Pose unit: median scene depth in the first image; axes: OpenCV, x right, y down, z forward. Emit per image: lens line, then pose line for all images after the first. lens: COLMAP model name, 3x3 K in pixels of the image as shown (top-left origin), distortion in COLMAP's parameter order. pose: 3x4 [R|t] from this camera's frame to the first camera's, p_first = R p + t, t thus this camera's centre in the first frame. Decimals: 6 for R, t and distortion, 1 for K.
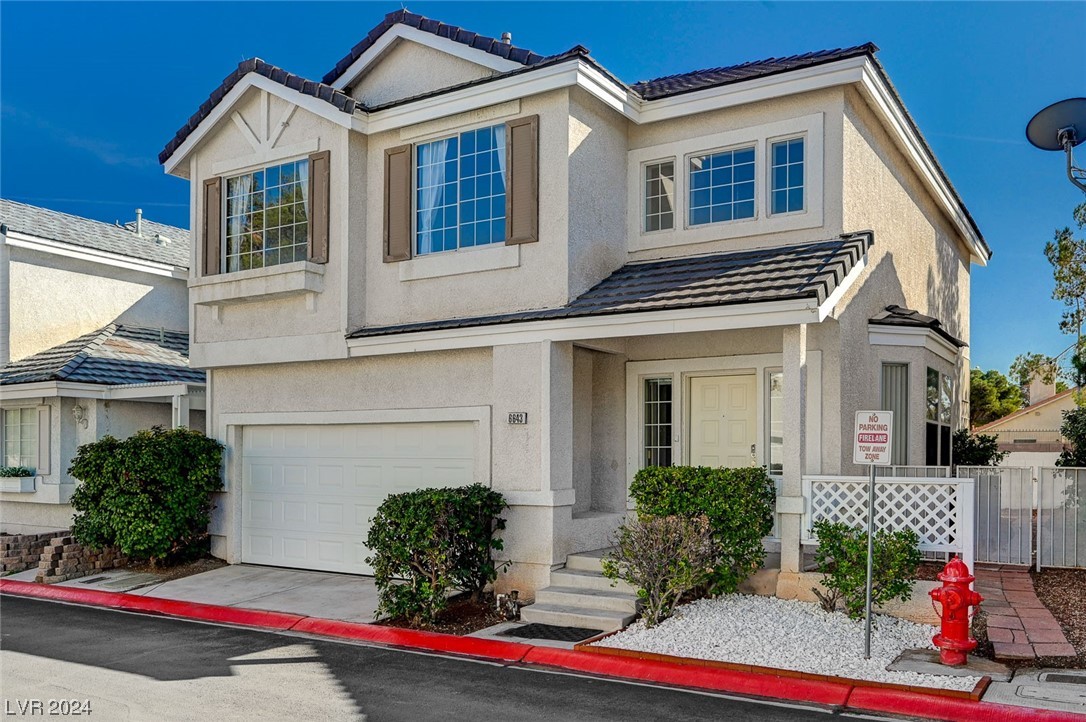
lens RADIAL K [[891.7, 0, 541.5], [0, 891.7, 454.9], [0, 0, 1]] dist [0.006700, 0.007860]
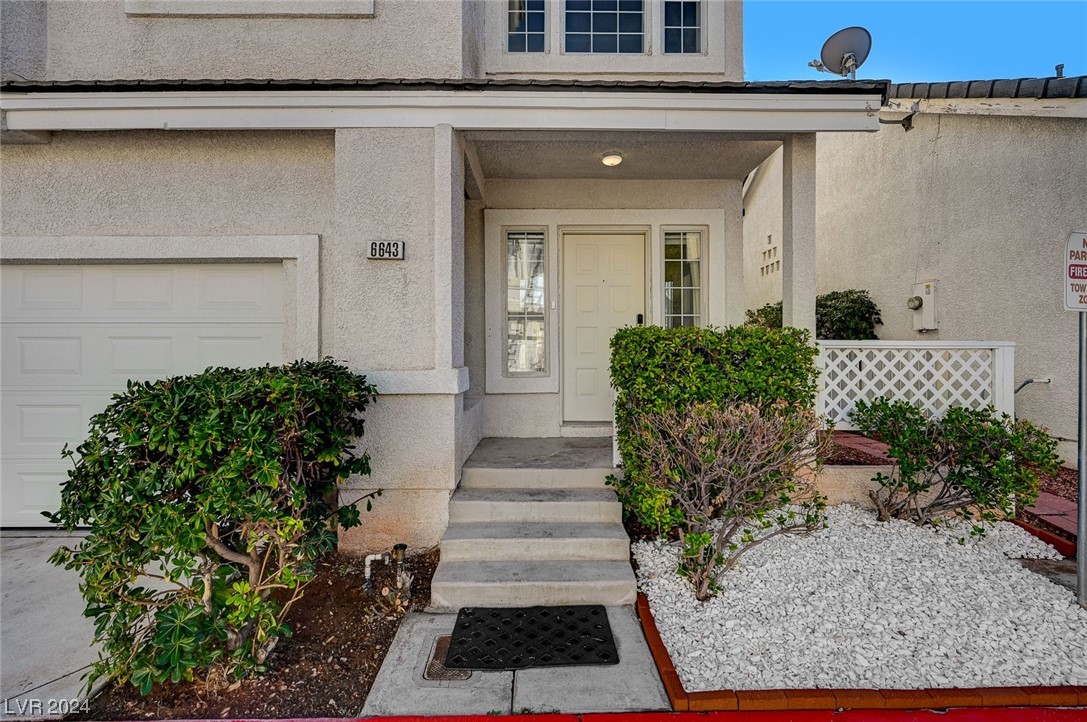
lens RADIAL K [[531.8, 0, 542.0], [0, 531.8, 351.2], [0, 0, 1]] dist [0.000982, 0.000576]
pose [[0.844387, 0.000409, 0.535734, -0.122446], [0.002554, 0.999985, -0.004790, 0.027413], [-0.535728, 0.005413, 0.844373, 0.597810]]
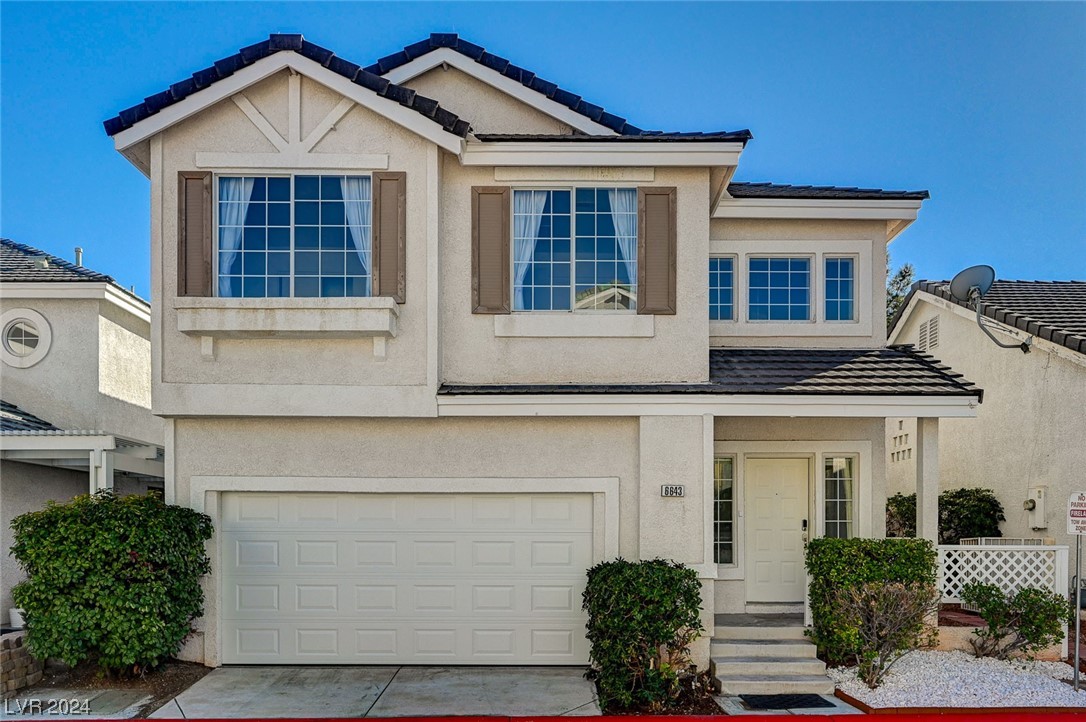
lens RADIAL K [[792.4, 0, 540.1], [0, 792.4, 535.2], [0, 0, 1]] dist [0.009629, -0.000290]
pose [[0.850768, -0.003992, 0.525526, -0.574832], [0.001301, 0.999984, 0.005489, 0.002881], [-0.525540, -0.003986, 0.850760, 0.307144]]
